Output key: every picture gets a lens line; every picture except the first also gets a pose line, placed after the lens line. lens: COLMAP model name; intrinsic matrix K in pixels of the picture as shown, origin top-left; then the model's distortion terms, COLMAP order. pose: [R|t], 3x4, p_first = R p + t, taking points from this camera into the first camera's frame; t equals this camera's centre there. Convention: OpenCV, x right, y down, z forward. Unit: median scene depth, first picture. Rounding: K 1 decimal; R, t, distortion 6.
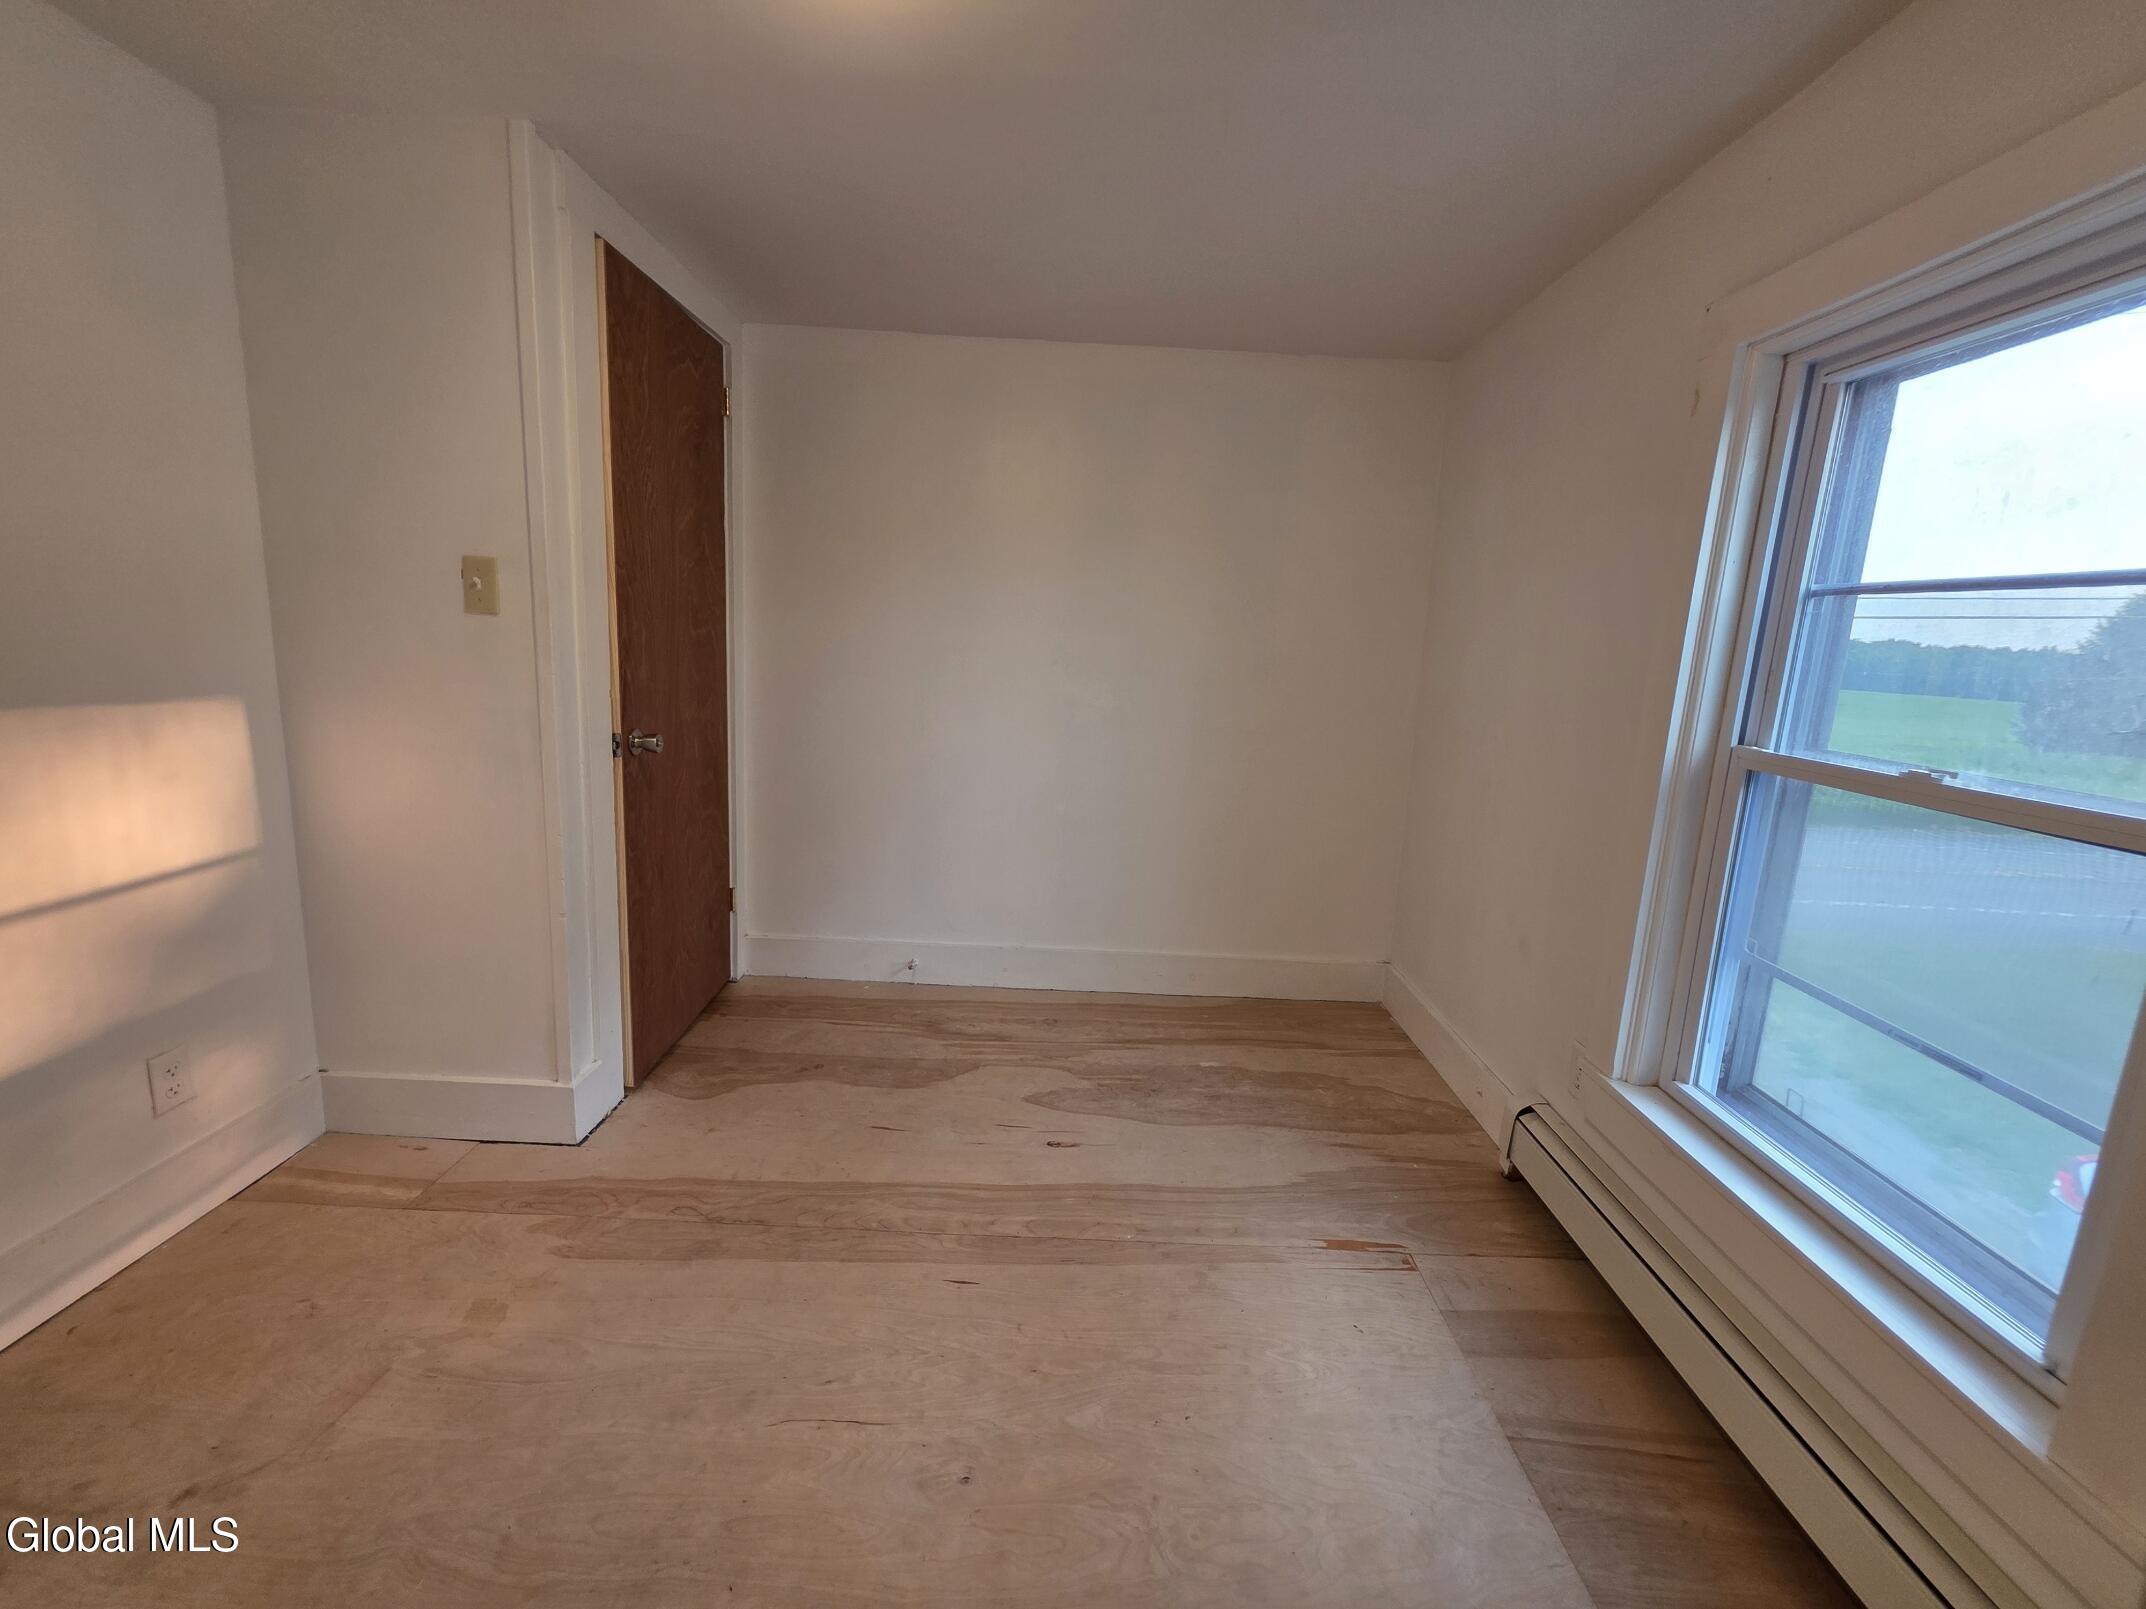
lens RADIAL K [[863.4, 0, 1064.8], [0, 863.4, 787.6], [0, 0, 1]] dist [0.011130, -0.000030]
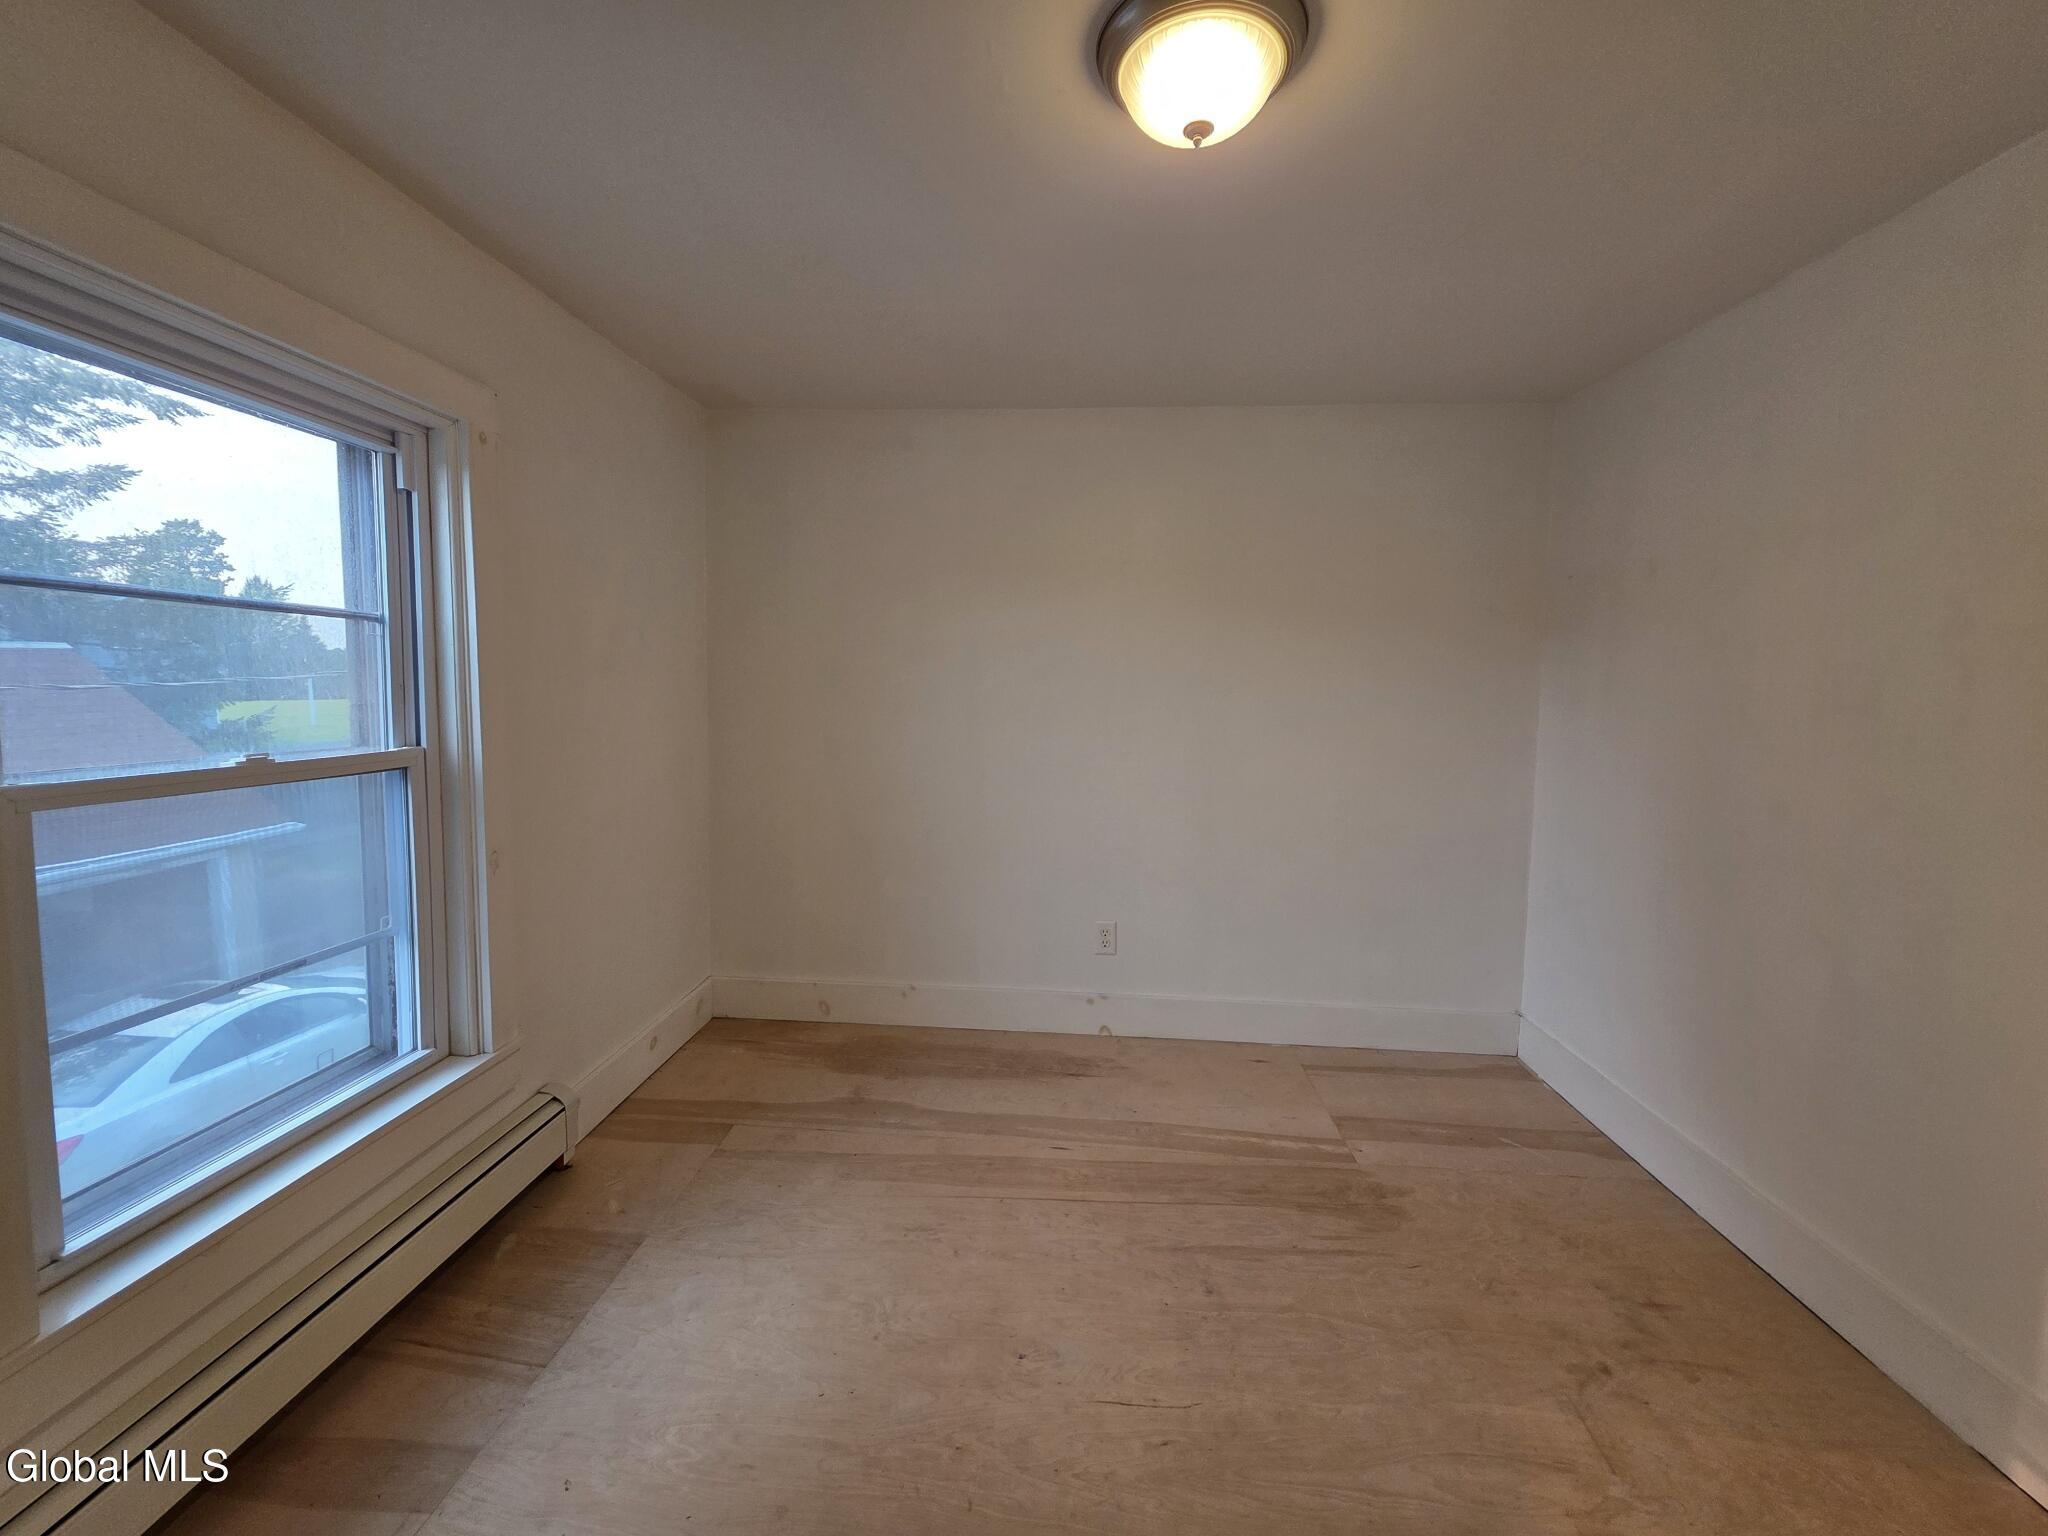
lens RADIAL K [[823.9, 0, 1017.1], [0, 823.9, 761.0], [0, 0, 1]] dist [0.011130, -0.000030]
pose [[-0.996581, -0.067635, 0.047449, -0.064408], [-0.052118, 0.960270, 0.274163, -0.217921], [-0.064107, 0.270753, -0.960512, 1.163445]]
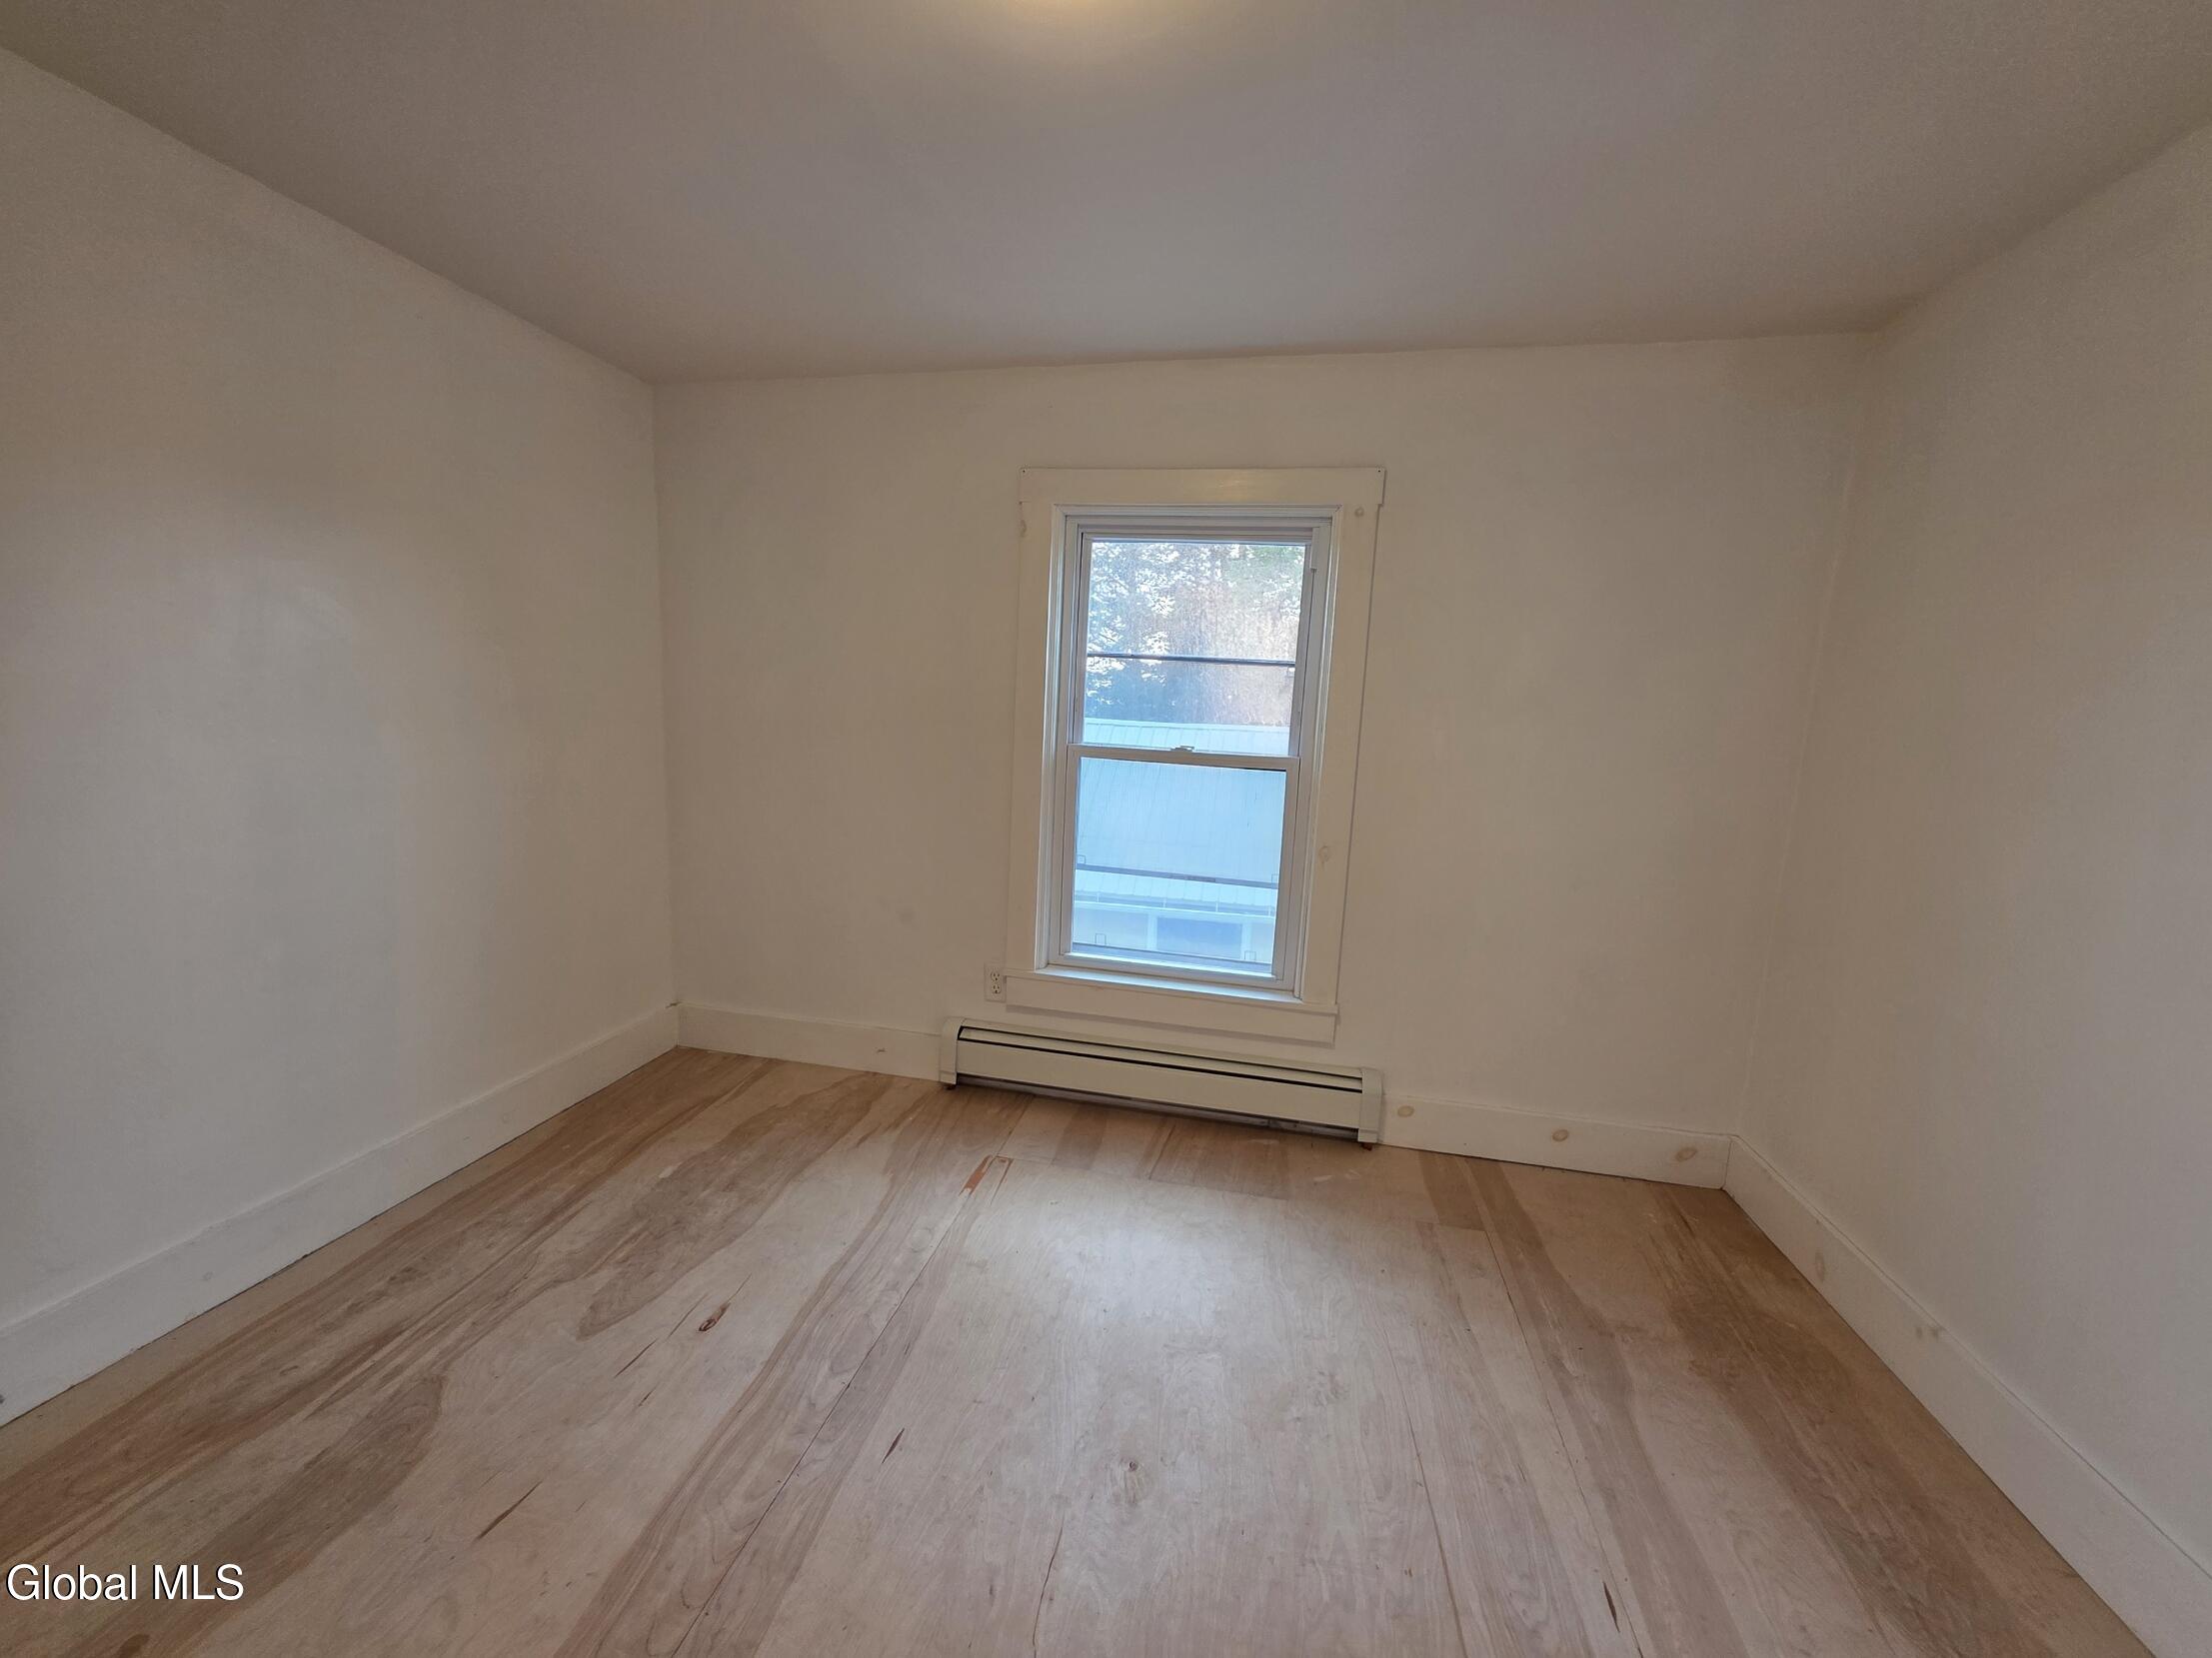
lens RADIAL K [[889.9, 0, 1113.0], [0, 889.9, 822.0], [0, 0, 1]] dist [0.011130, -0.000030]
pose [[0.179772, -0.165214, 0.969735, -0.652504], [0.136728, 0.980423, 0.141687, -0.096495], [-0.974160, 0.107119, 0.198842, 0.432804]]
